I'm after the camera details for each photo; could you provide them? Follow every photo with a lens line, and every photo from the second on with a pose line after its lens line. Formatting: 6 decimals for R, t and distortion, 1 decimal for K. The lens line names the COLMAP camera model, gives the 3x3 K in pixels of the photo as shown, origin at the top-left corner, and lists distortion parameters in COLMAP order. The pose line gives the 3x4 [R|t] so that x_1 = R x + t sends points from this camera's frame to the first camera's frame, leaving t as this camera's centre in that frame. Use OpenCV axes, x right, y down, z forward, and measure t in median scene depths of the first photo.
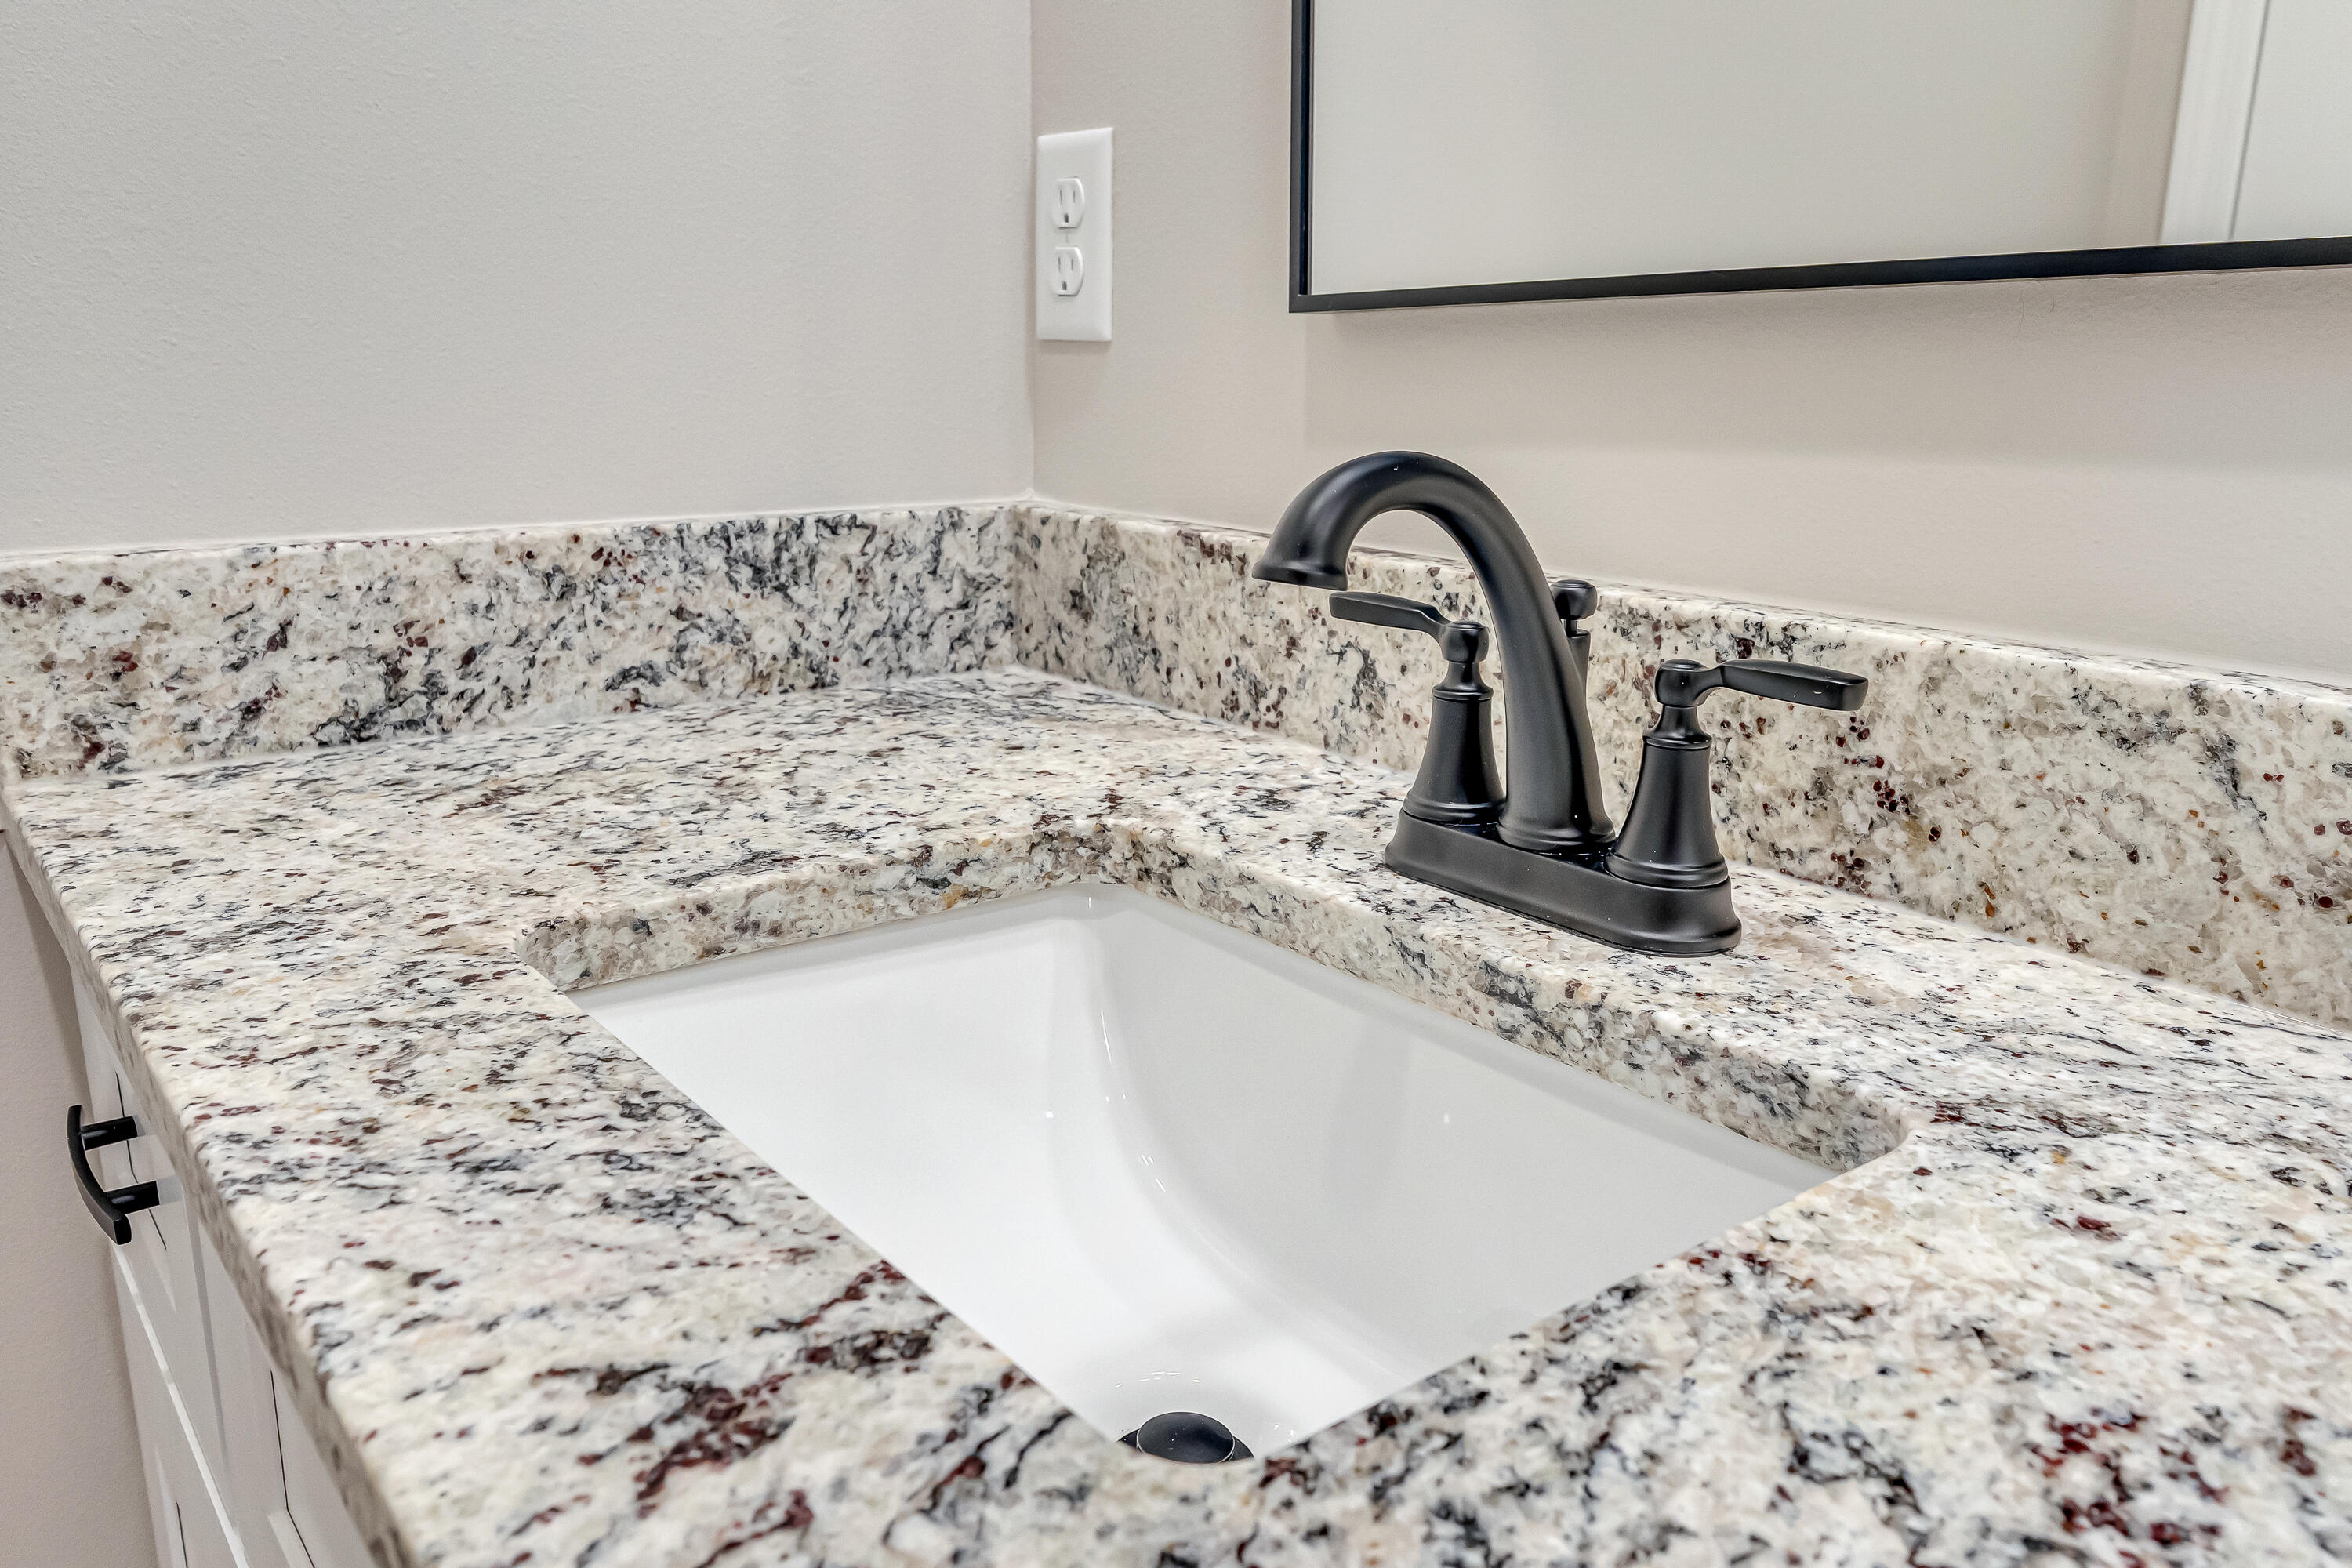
lens RADIAL K [[1789.6, 0, 1175.1], [0, 1789.6, 787.0], [0, 0, 1]] dist [-0.002547, -0.000254]
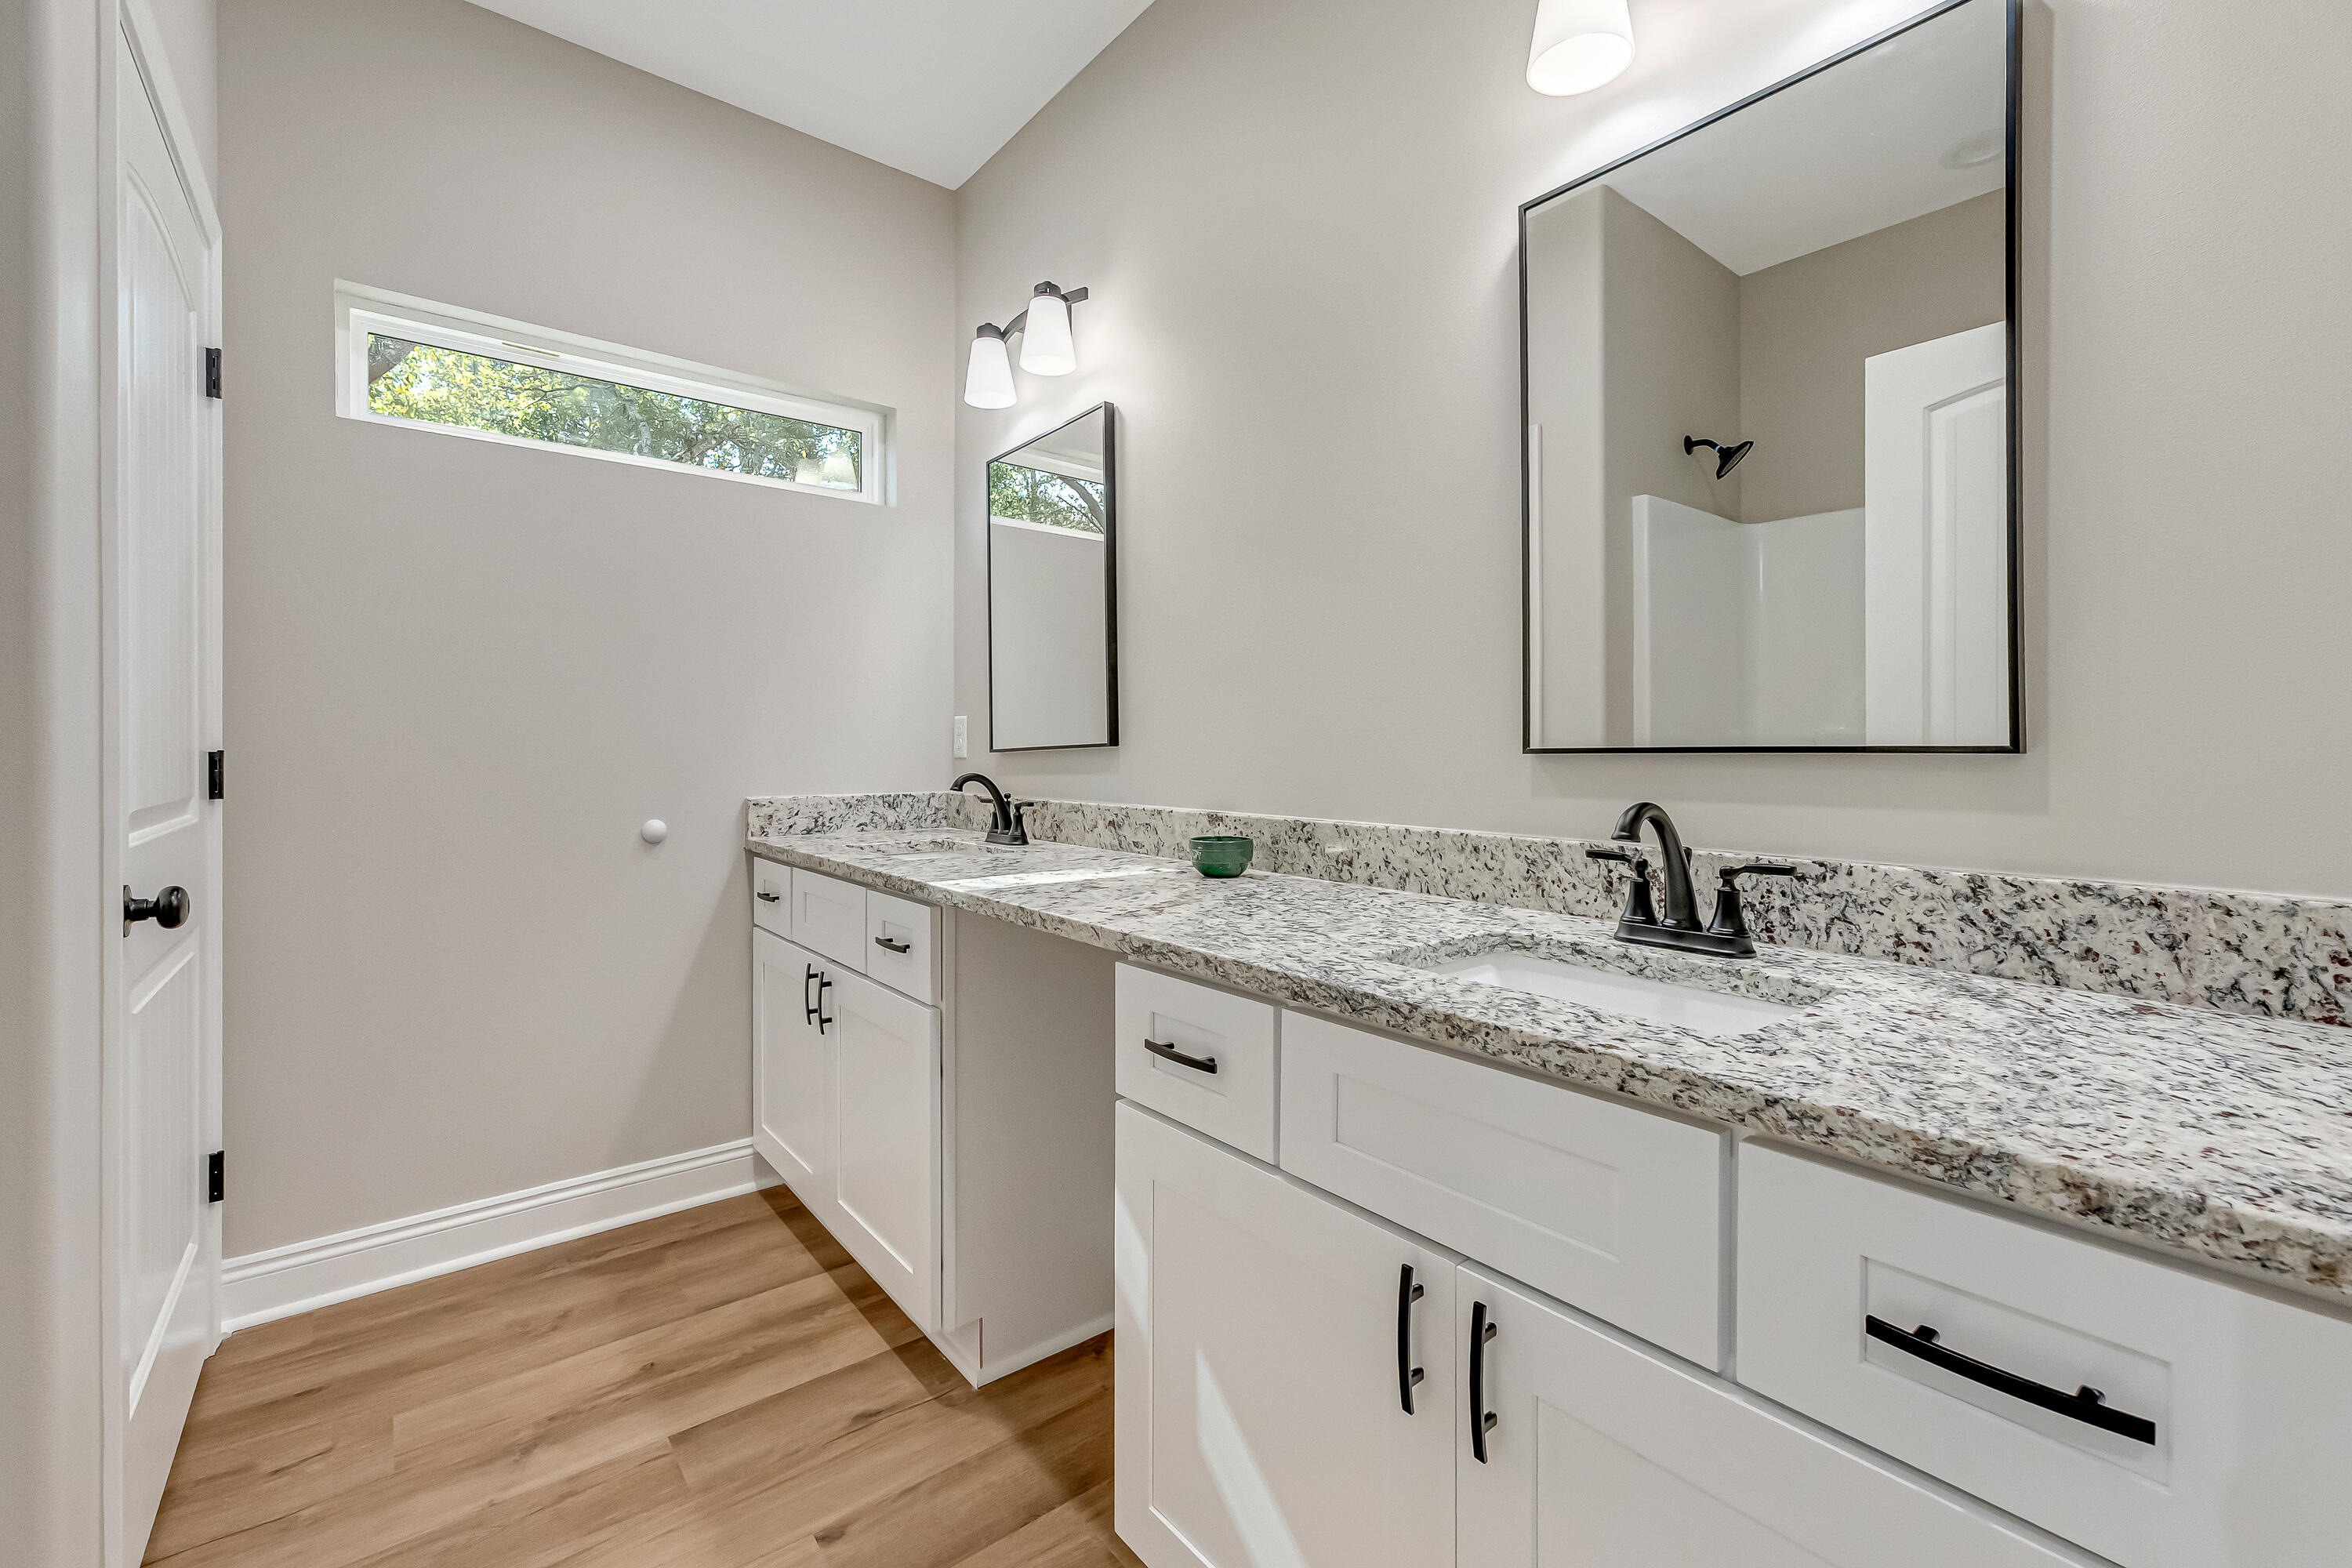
lens RADIAL K [[992.8, 0, 1179.2], [0, 992.8, 759.5], [0, 0, 1]] dist [0.008256, -0.000935]
pose [[0.999687, -0.010377, 0.022755, 0.538759], [0.015423, 0.972041, -0.234303, 0.441330], [-0.019688, 0.234581, 0.971897, -1.819885]]
